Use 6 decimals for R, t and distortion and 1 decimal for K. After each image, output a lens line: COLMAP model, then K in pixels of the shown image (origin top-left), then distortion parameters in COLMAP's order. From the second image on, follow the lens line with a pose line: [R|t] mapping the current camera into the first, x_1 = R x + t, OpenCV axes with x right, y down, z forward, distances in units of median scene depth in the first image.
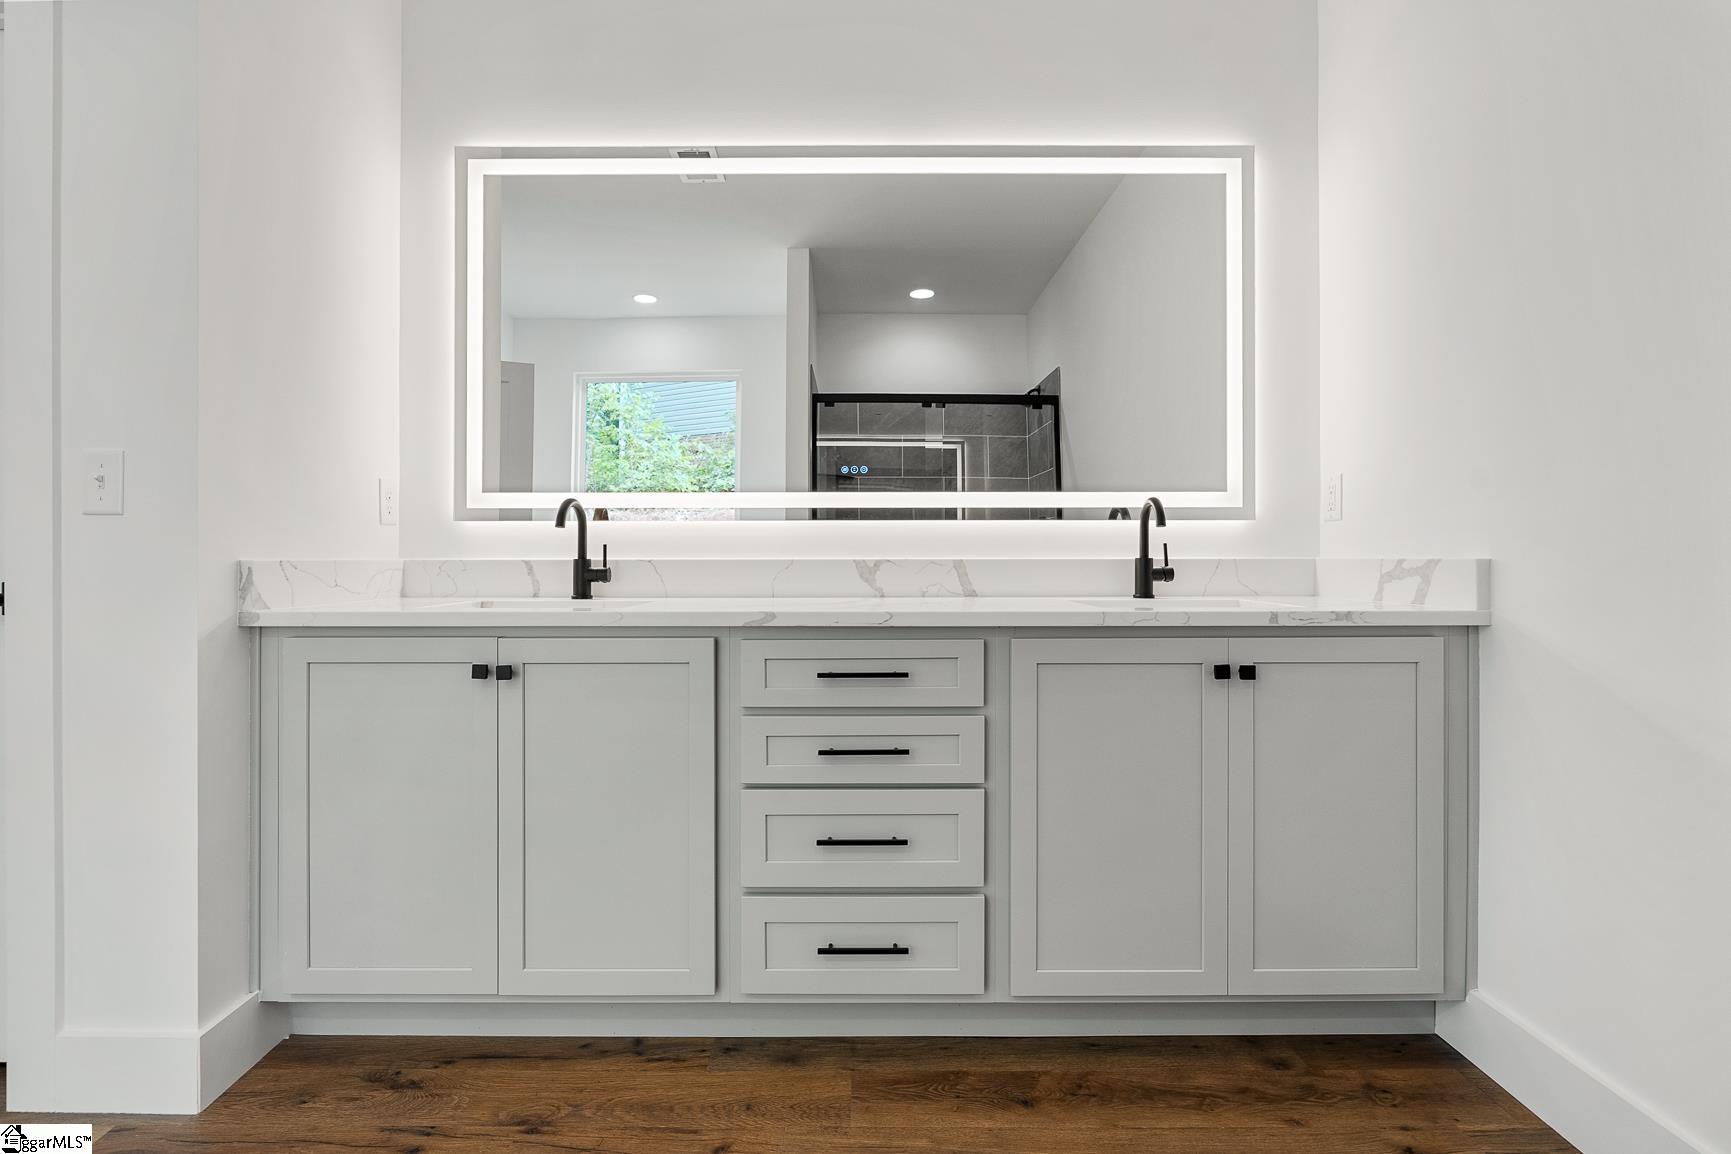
lens RADIAL K [[784.4, 0, 862.2], [0, 784.4, 564.1], [0, 0, 1]] dist [0.002228, 0.000414]
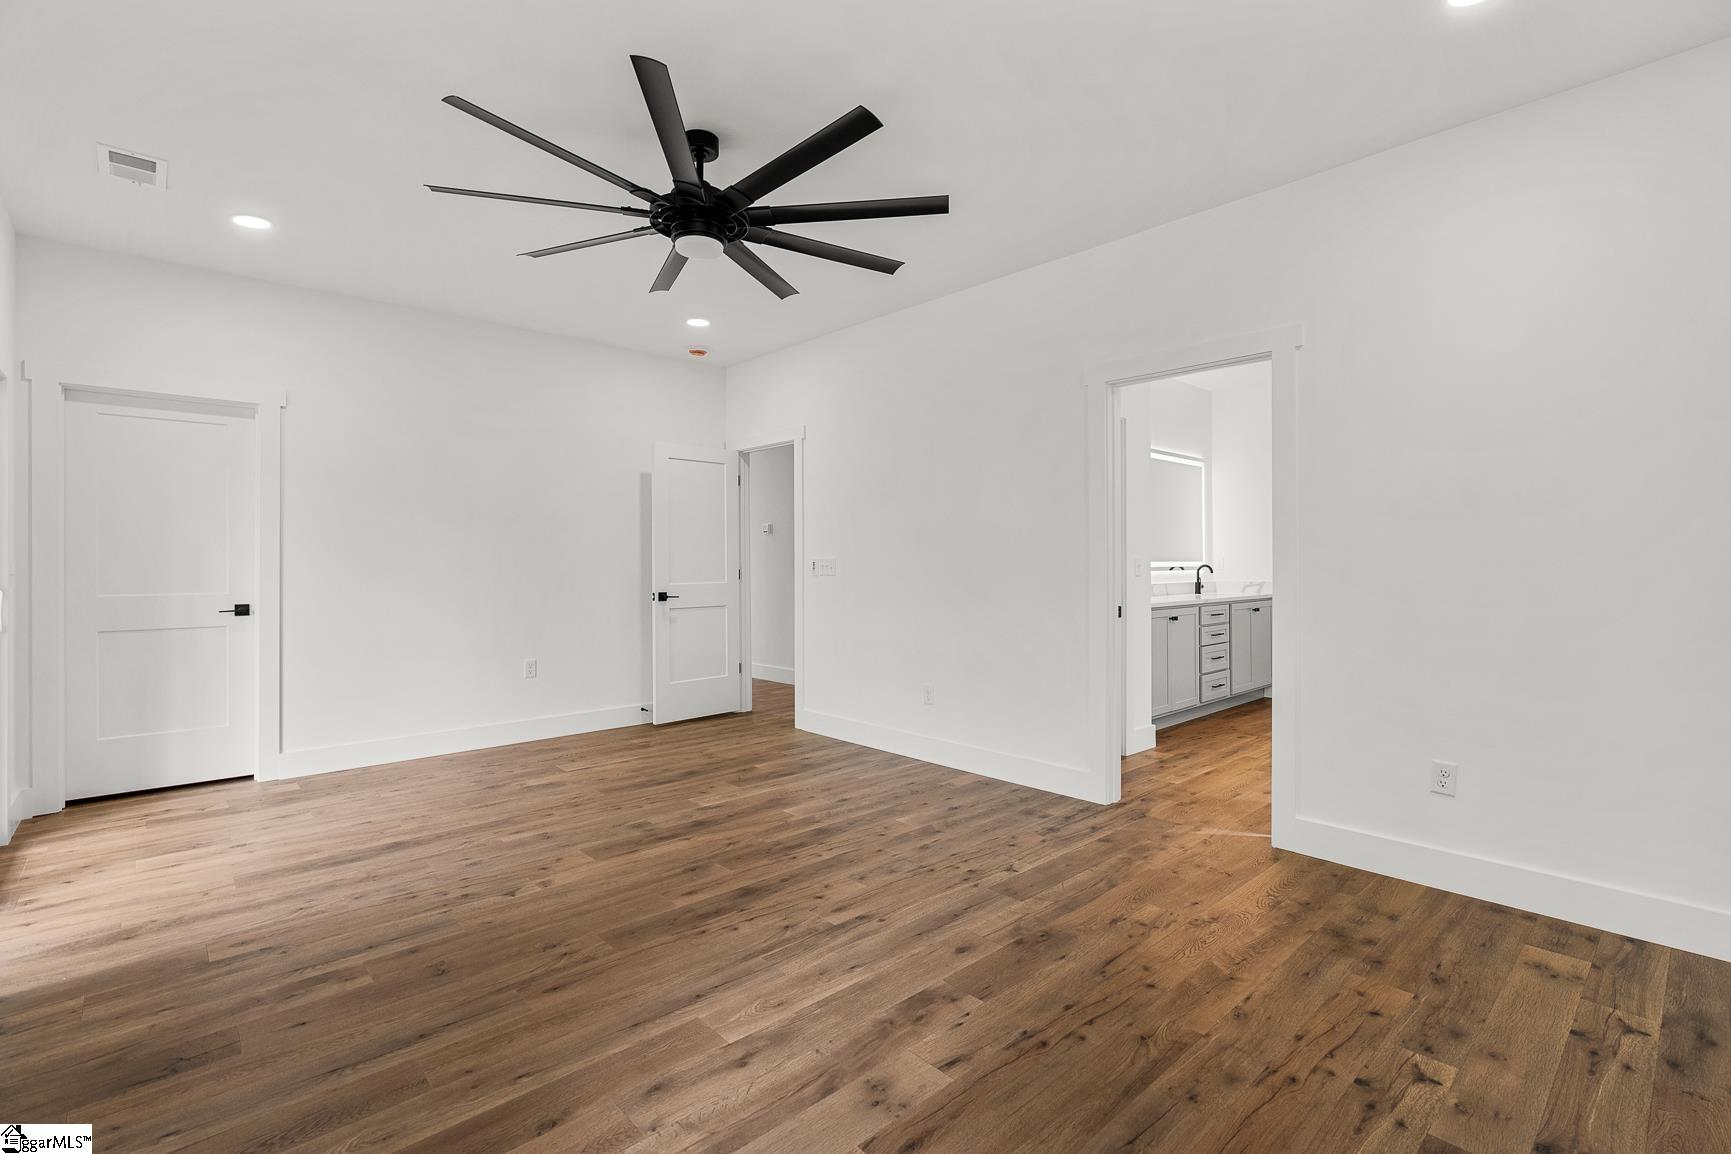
lens RADIAL K [[784.4, 0, 862.2], [0, 784.4, 564.1], [0, 0, 1]] dist [0.002228, 0.000414]
pose [[0.738897, 0.000311, 0.673818, -3.539206], [0.001411, 0.999997, -0.002009, -0.094051], [-0.673817, 0.002436, 0.738894, -0.618141]]
